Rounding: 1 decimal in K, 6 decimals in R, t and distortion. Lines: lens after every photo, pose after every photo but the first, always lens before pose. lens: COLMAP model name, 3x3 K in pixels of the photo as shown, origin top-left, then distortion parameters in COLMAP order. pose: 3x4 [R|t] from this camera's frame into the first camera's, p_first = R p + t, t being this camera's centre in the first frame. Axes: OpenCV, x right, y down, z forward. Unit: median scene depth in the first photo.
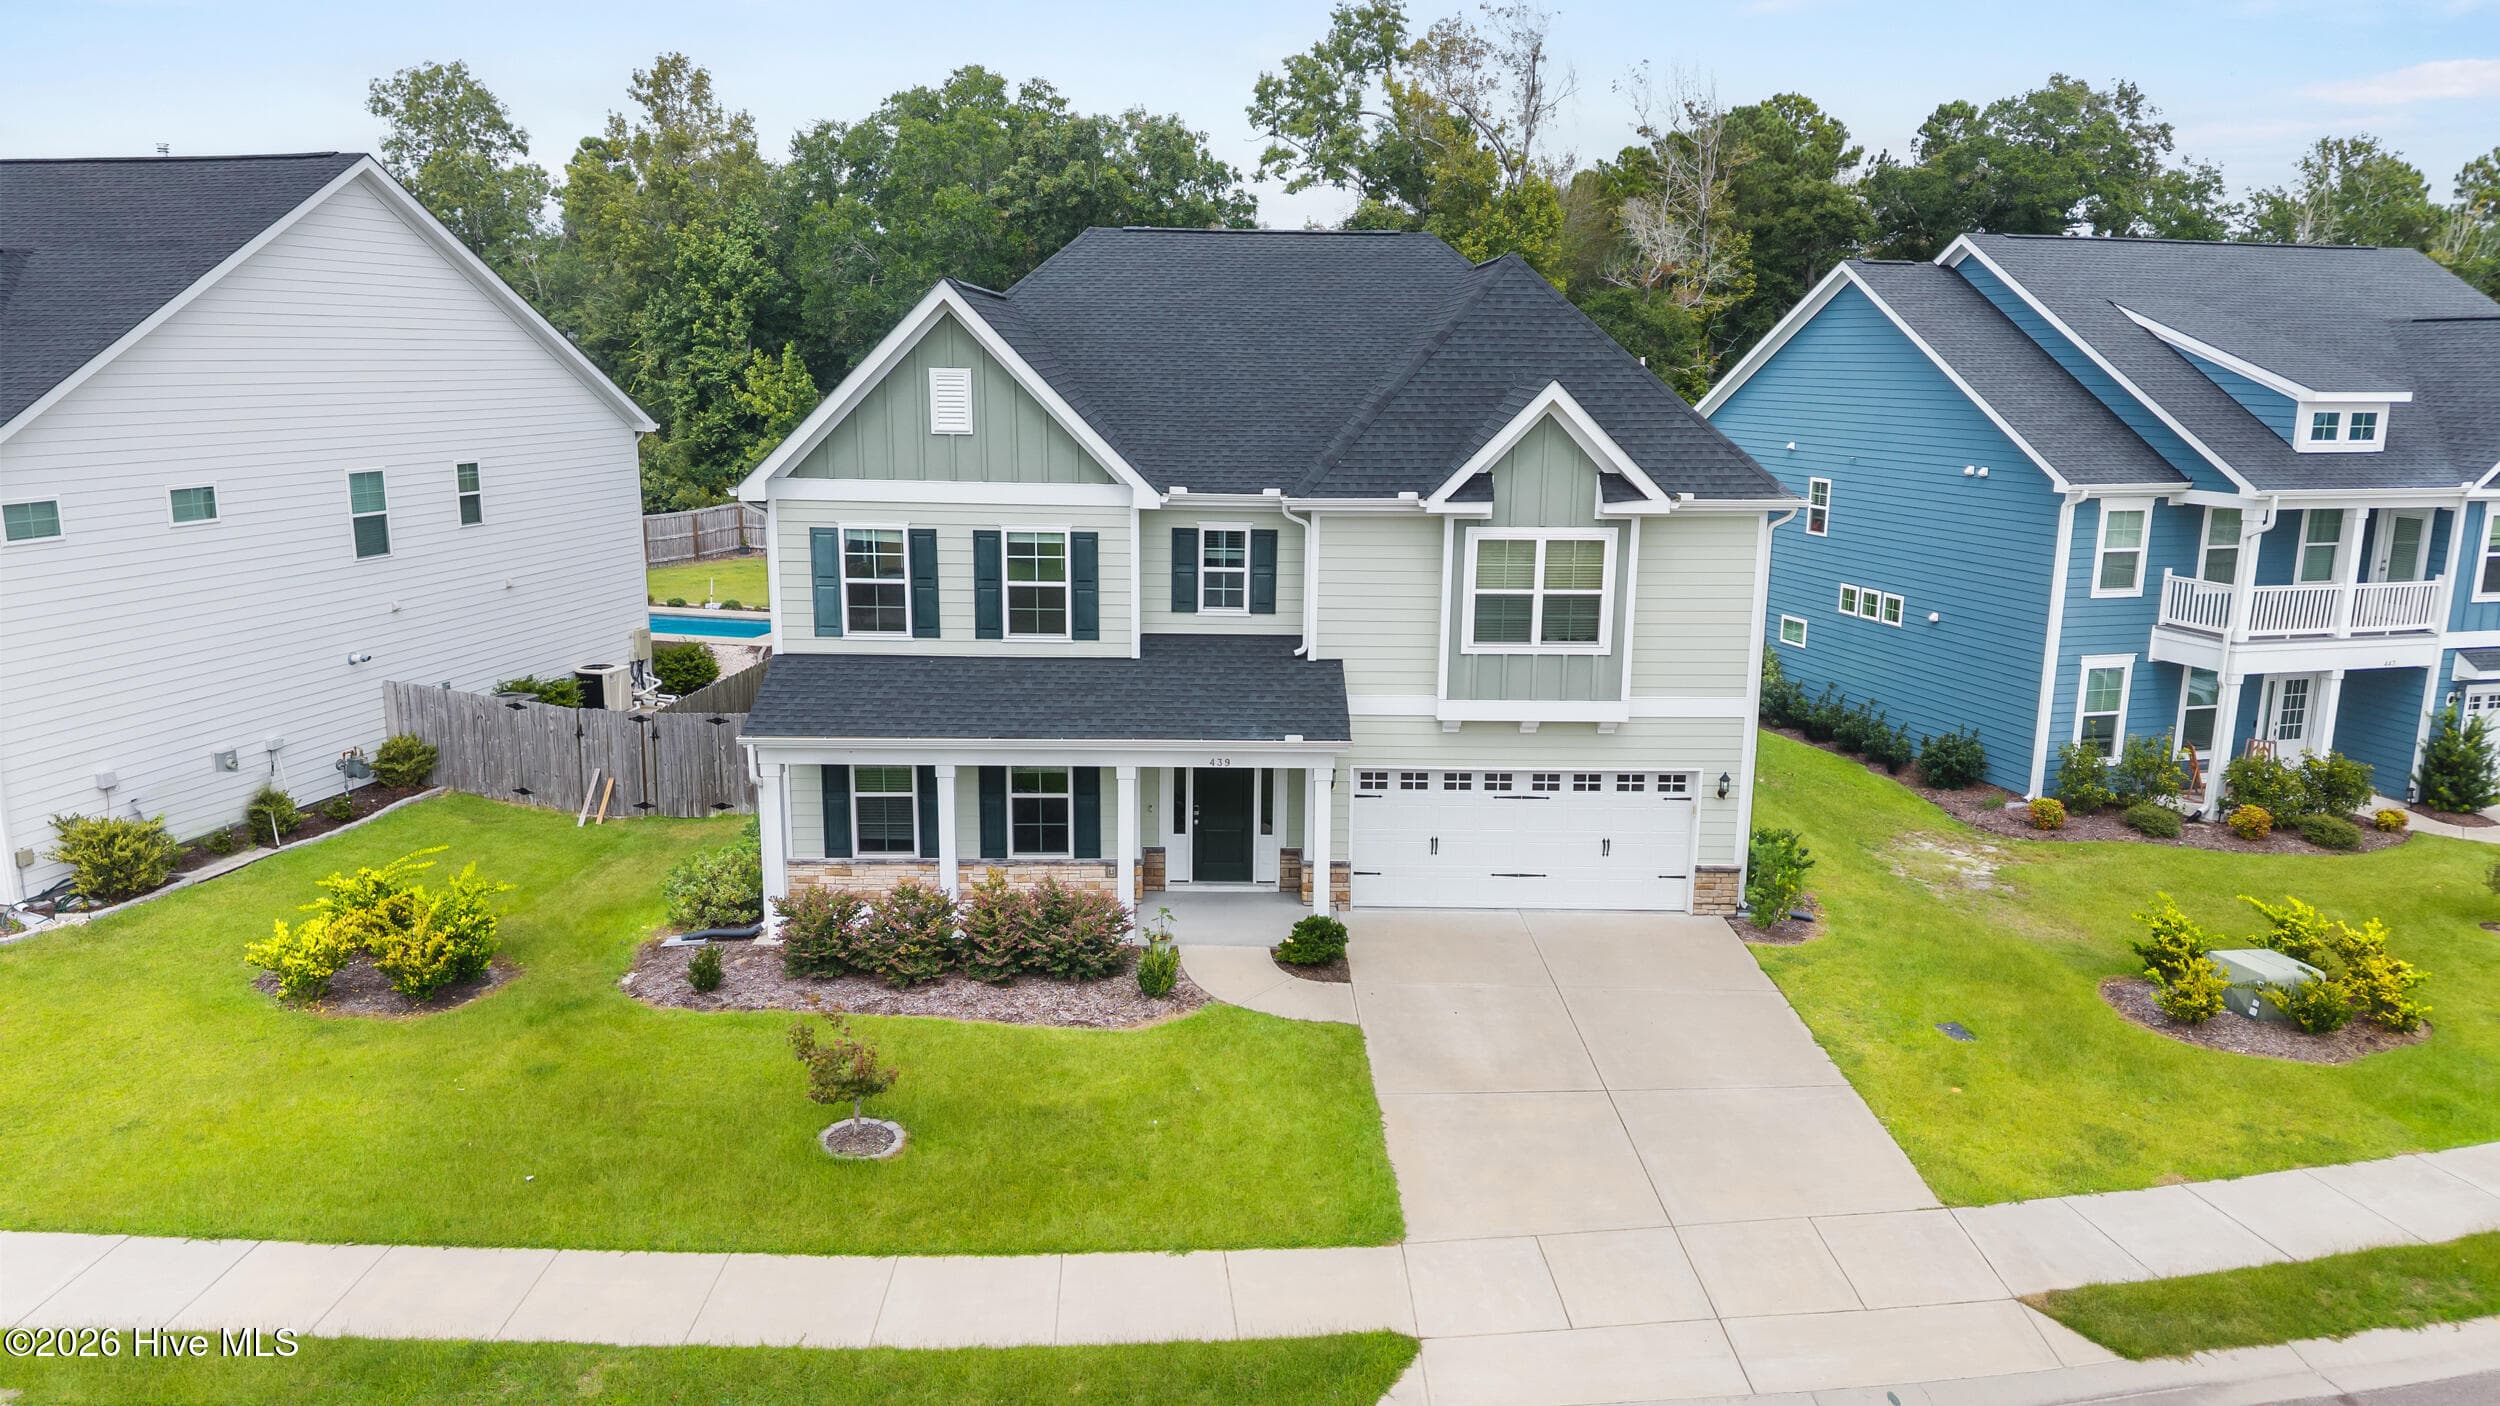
lens RADIAL K [[1649.6, 0, 1250.0], [0, 1649.6, 703.0], [0, 0, 1]] dist [0.044264, -0.060738]
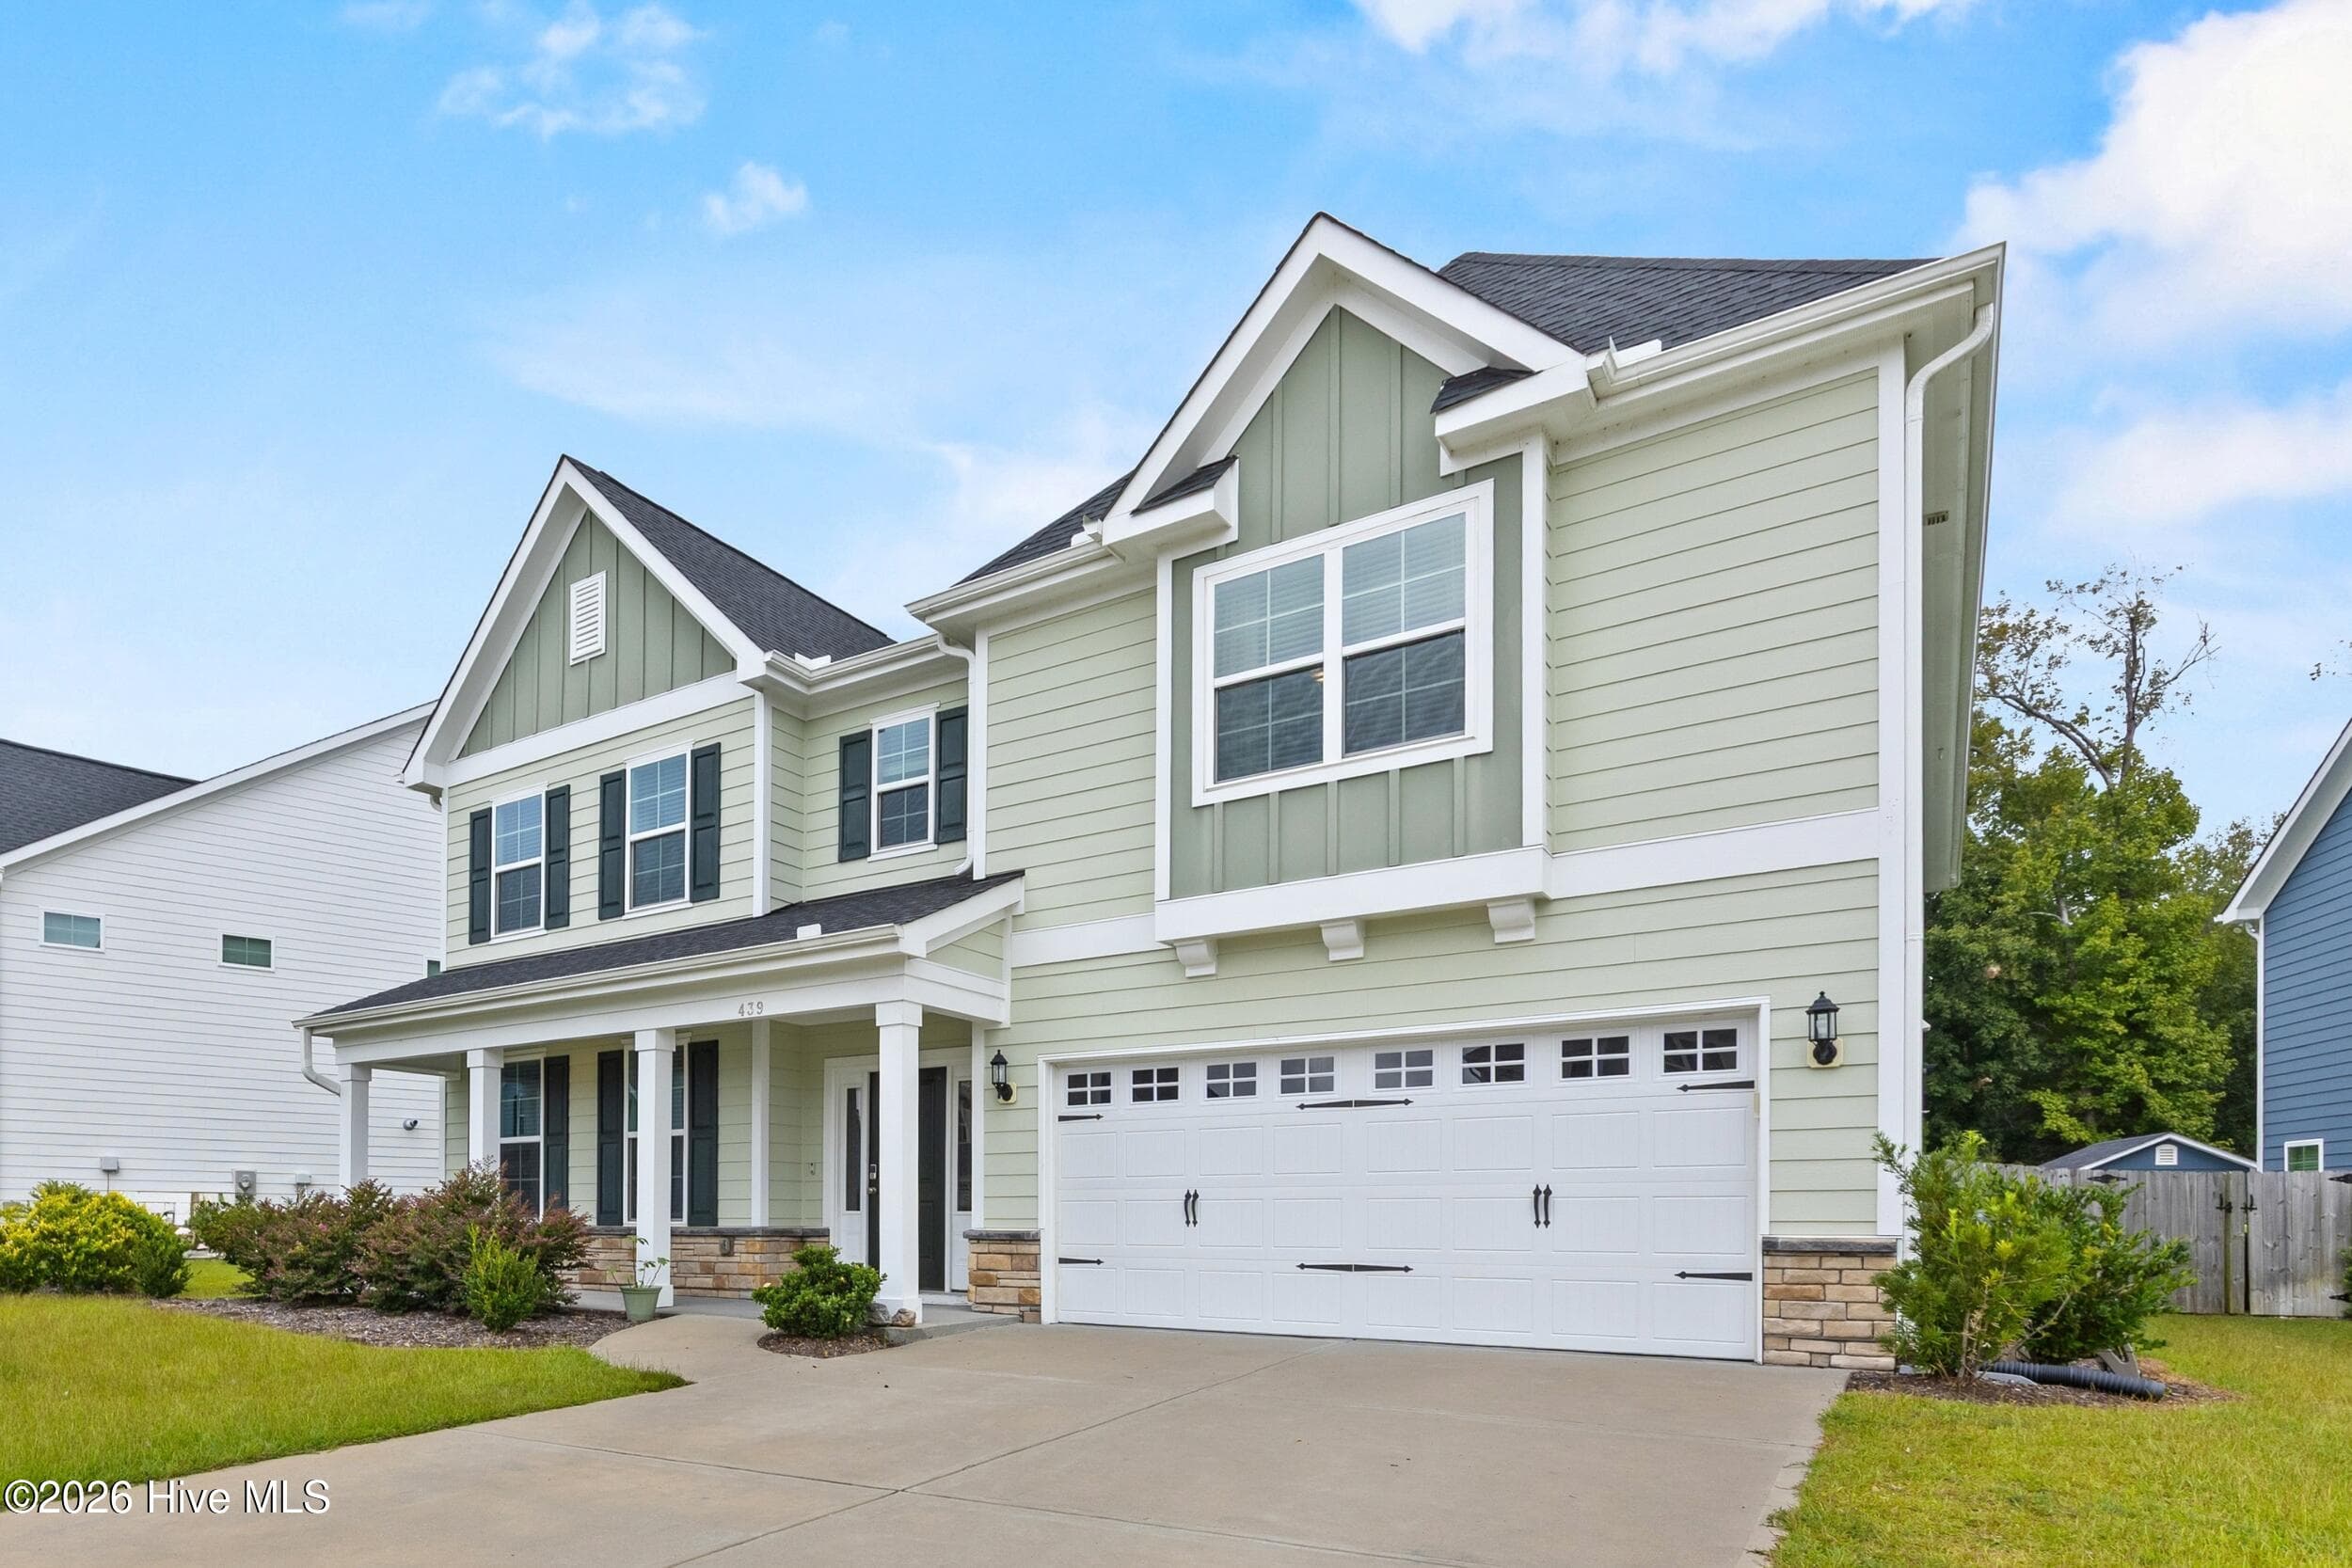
lens RADIAL K [[1398.0, 0, 850.6], [0, 1398.0, 1231.5], [0, 0, 1]] dist [-0.016320, 0.000292]
pose [[0.775418, -0.004904, -0.631429, 0.317181], [-0.127528, 0.978148, -0.164206, 0.186015], [0.618436, 0.207854, 0.757848, 0.606280]]
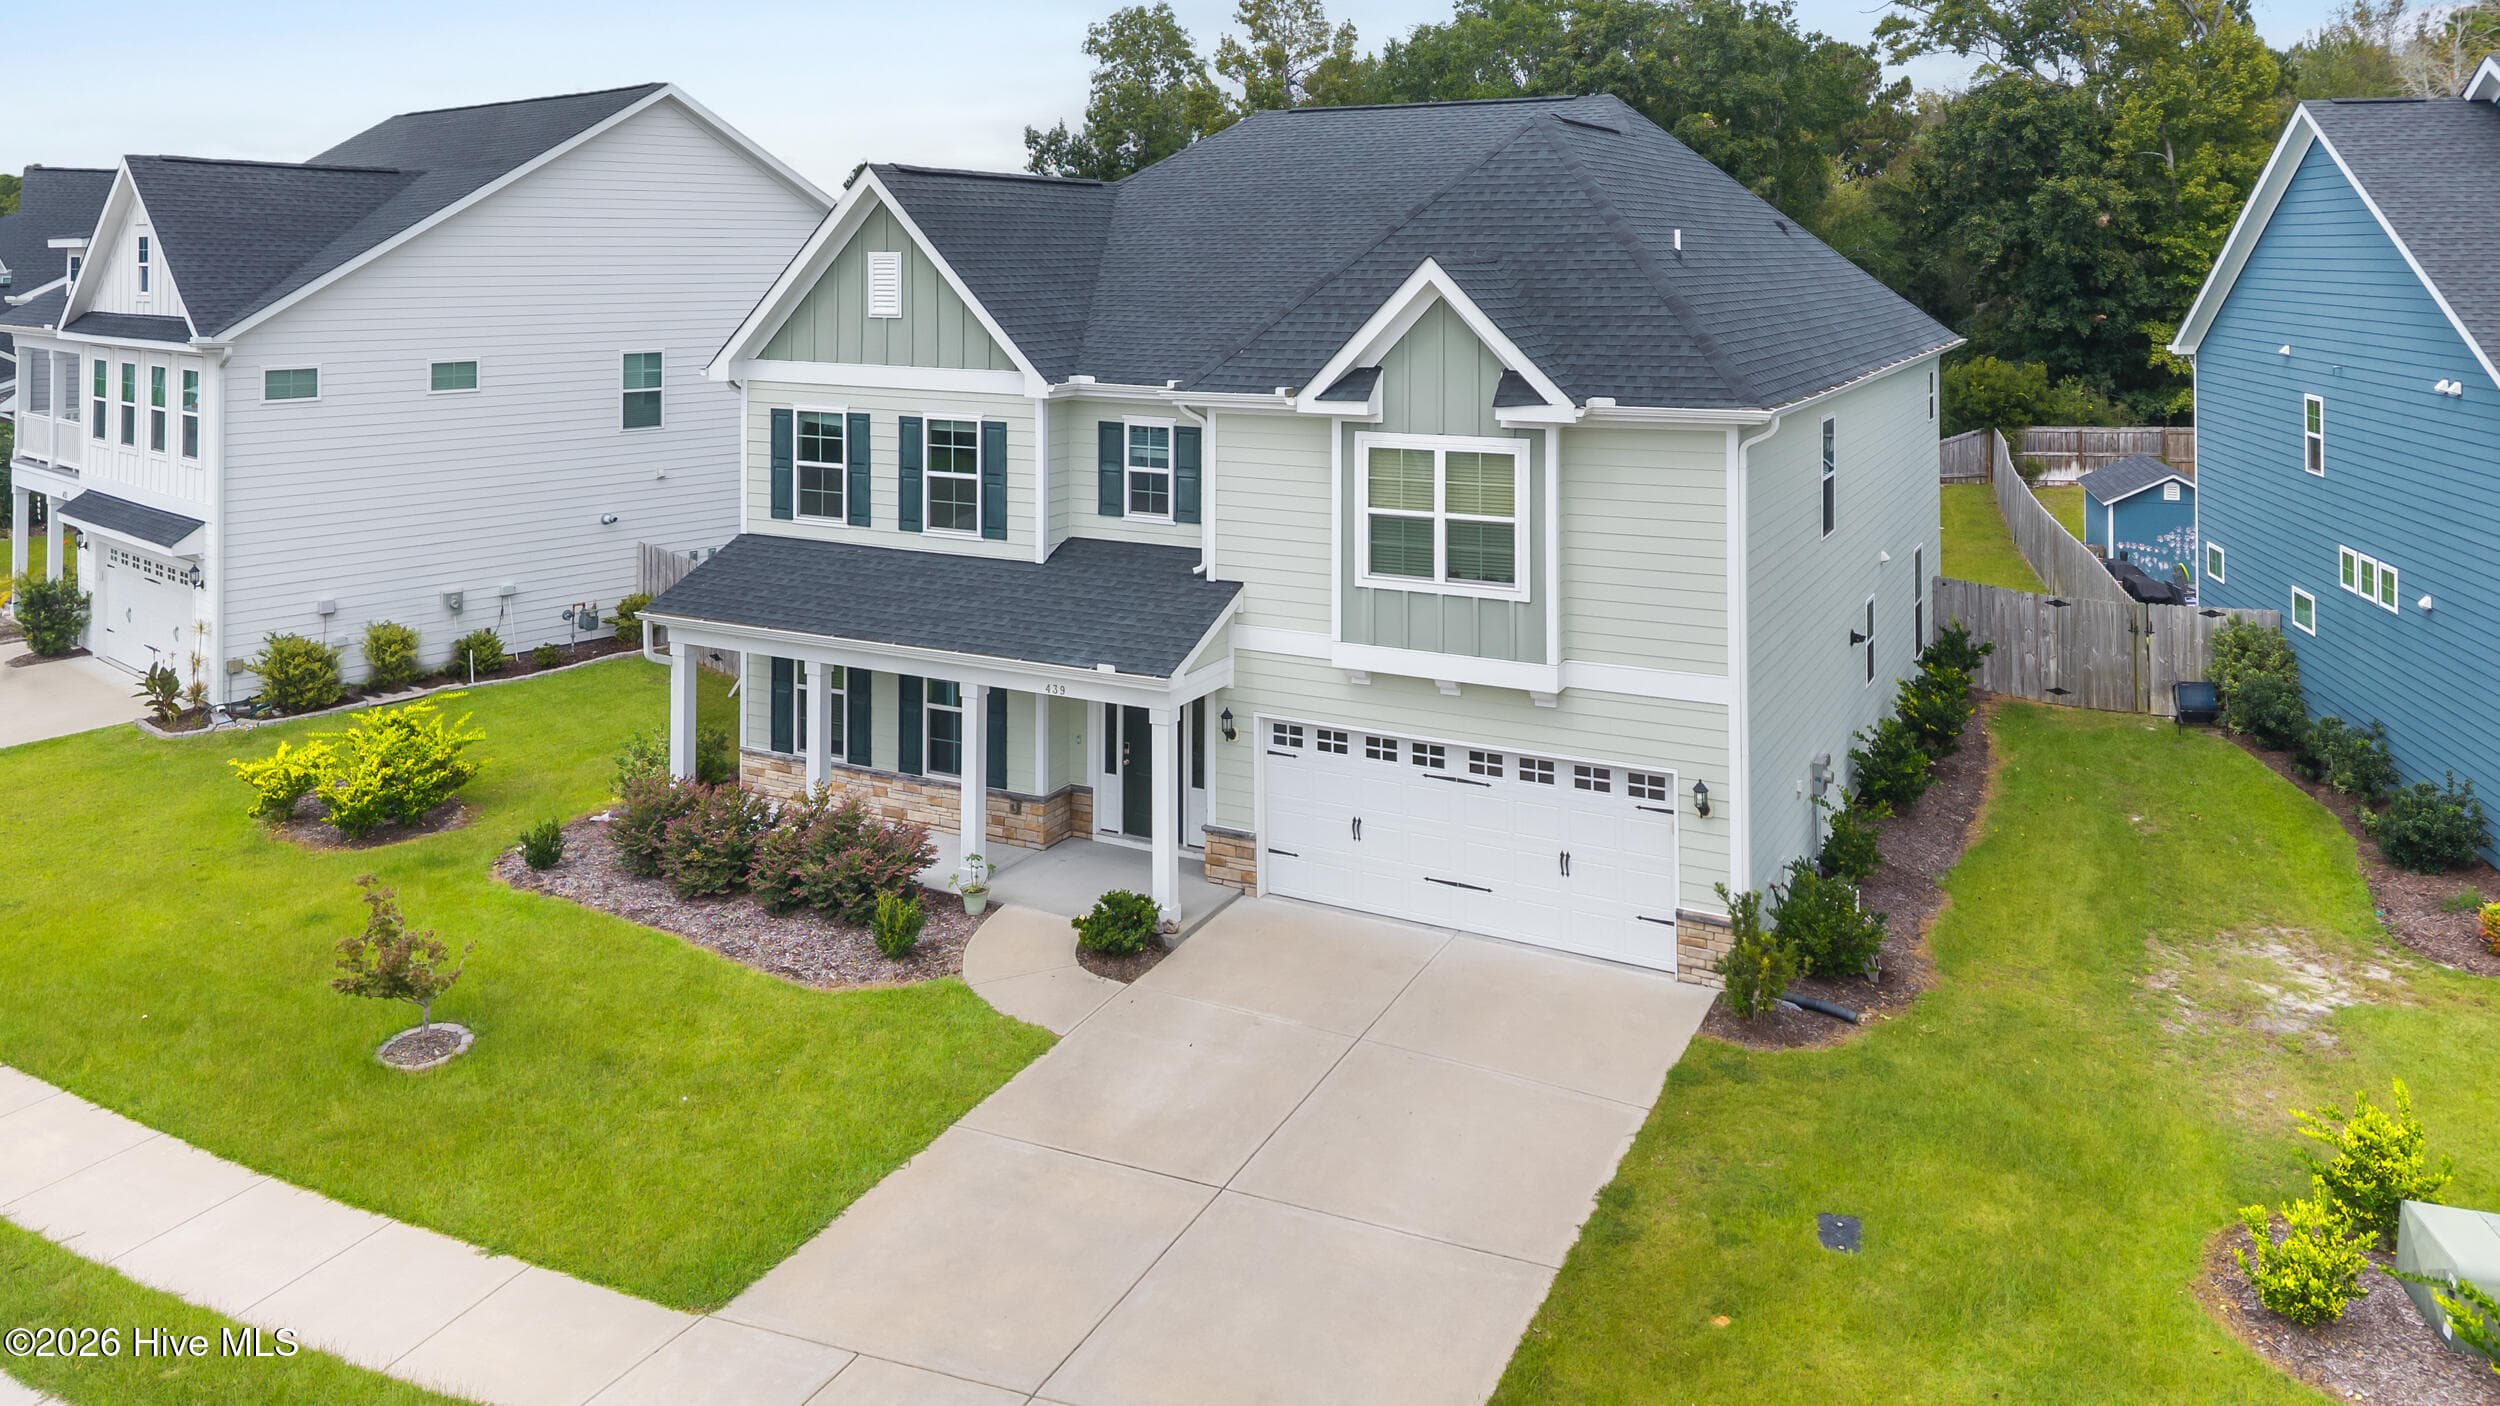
lens RADIAL K [[1737.6, 0, 1284.8], [0, 1737.6, 286.5], [0, 0, 1]] dist [0.011477, -0.004086]
pose [[0.881767, -0.003280, -0.471674, 0.489976], [-0.086623, 0.981843, -0.168763, -0.026585], [0.463664, 0.189667, 0.865472, 0.208998]]
